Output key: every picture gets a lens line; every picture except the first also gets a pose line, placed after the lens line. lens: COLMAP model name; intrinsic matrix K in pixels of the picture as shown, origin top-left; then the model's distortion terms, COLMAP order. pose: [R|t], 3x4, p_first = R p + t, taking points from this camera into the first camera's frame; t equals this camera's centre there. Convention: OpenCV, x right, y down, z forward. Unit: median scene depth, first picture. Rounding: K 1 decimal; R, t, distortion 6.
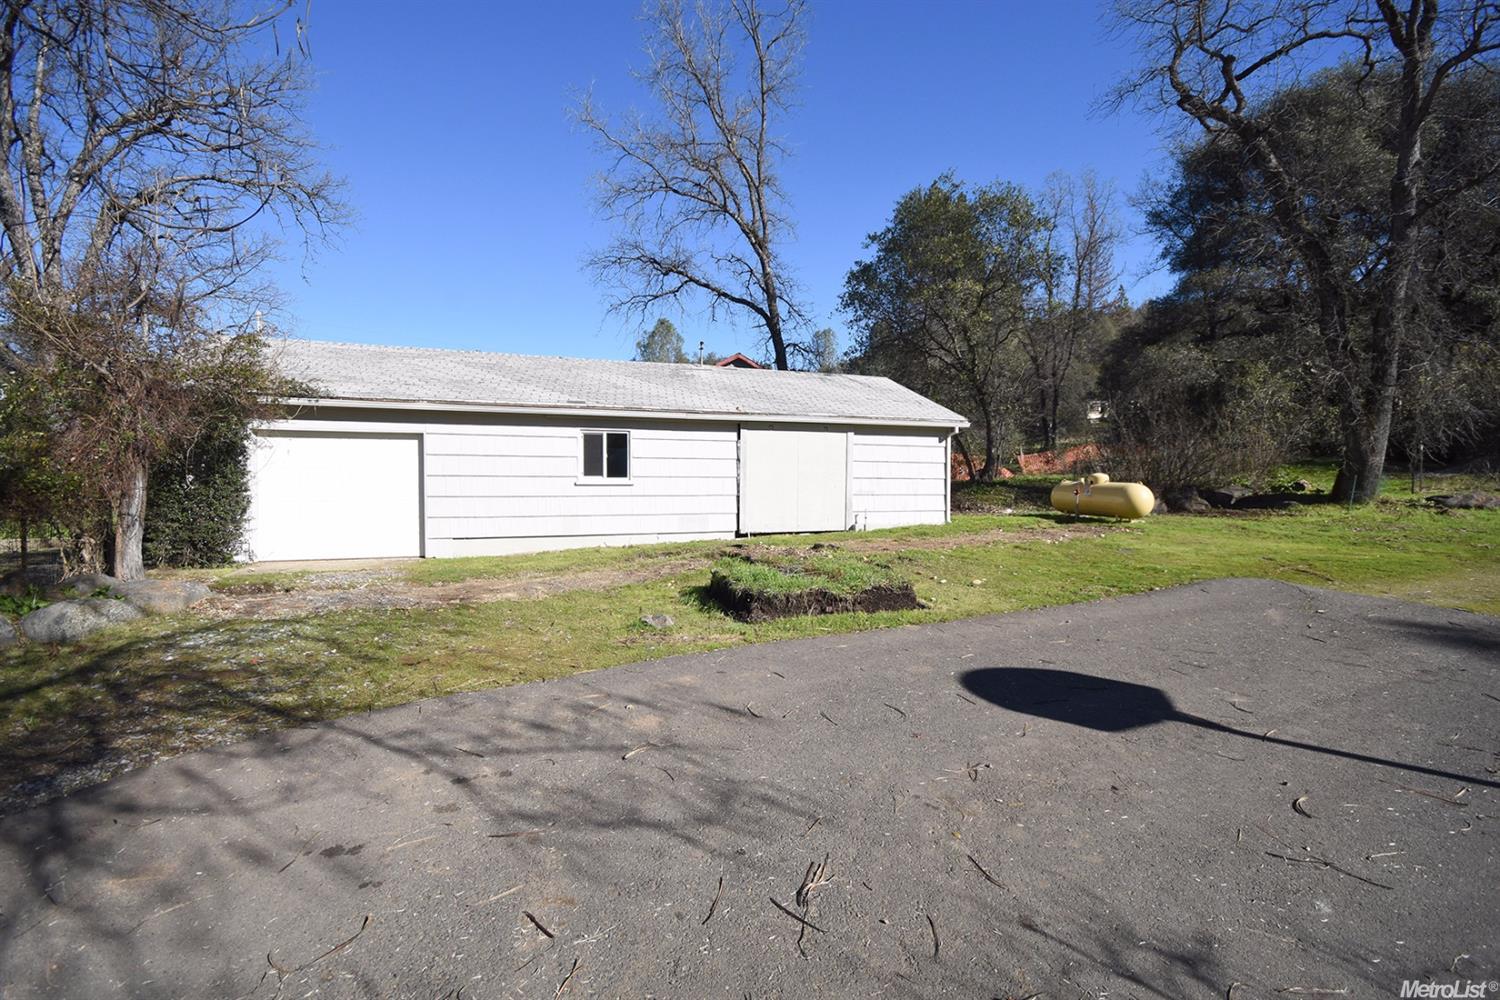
lens RADIAL K [[662.6, 0, 744.0], [0, 662.6, 499.7], [0, 0, 1]] dist [0.010094, -0.014809]
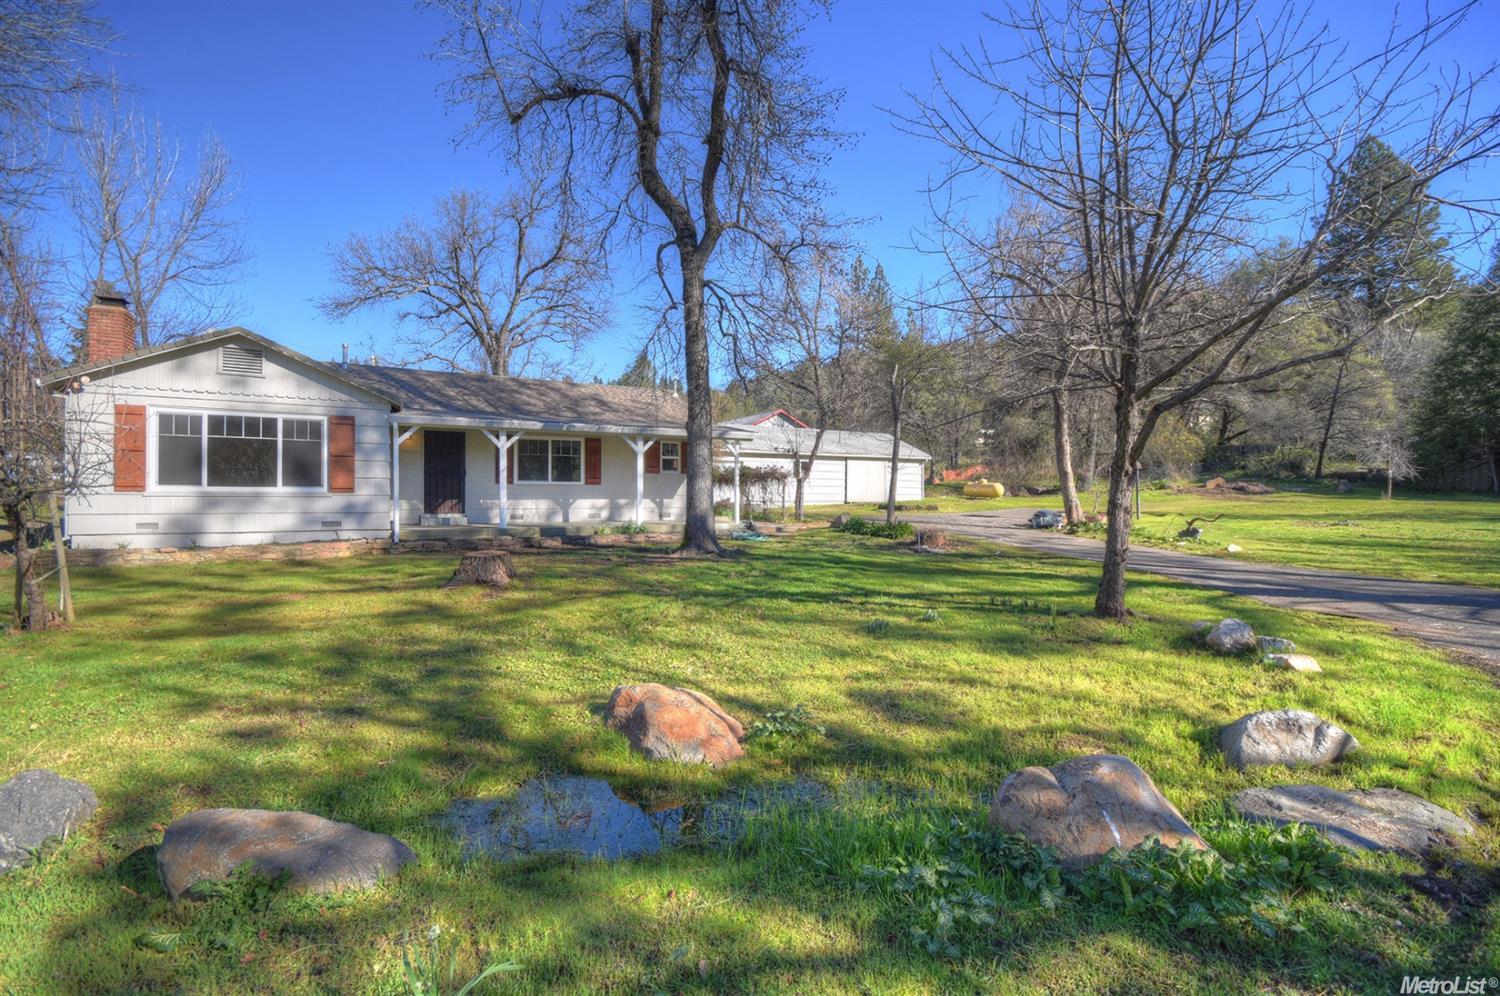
lens RADIAL K [[662.1, 0, 745.5], [0, 662.1, 494.2], [0, 0, 1]] dist [-0.001137, 0.000270]
pose [[0.989086, 0.007295, 0.147161, -0.655542], [-0.002843, 0.999532, -0.030444, 0.090417], [-0.147314, 0.029693, 0.988644, -1.214320]]
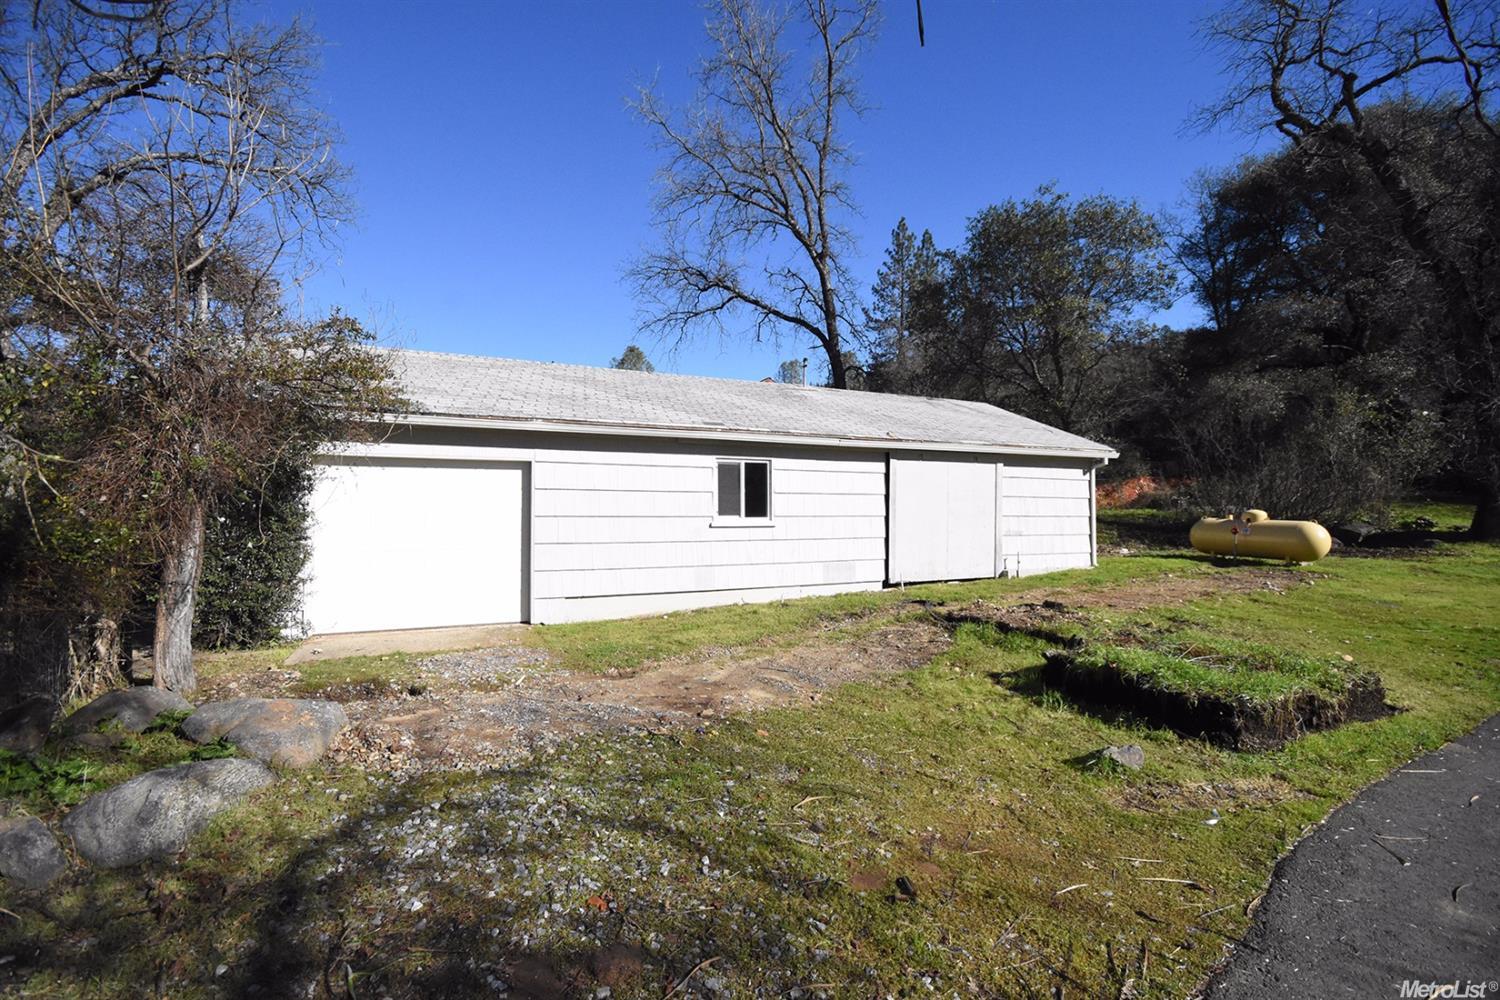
lens RADIAL K [[662.6, 0, 744.0], [0, 662.6, 499.7], [0, 0, 1]] dist [0.010094, -0.014809]
pose [[0.996321, 0.000308, 0.085701, -0.243845], [0.003639, 0.998940, -0.045891, -0.015578], [-0.085624, 0.046034, 0.995263, 0.171081]]
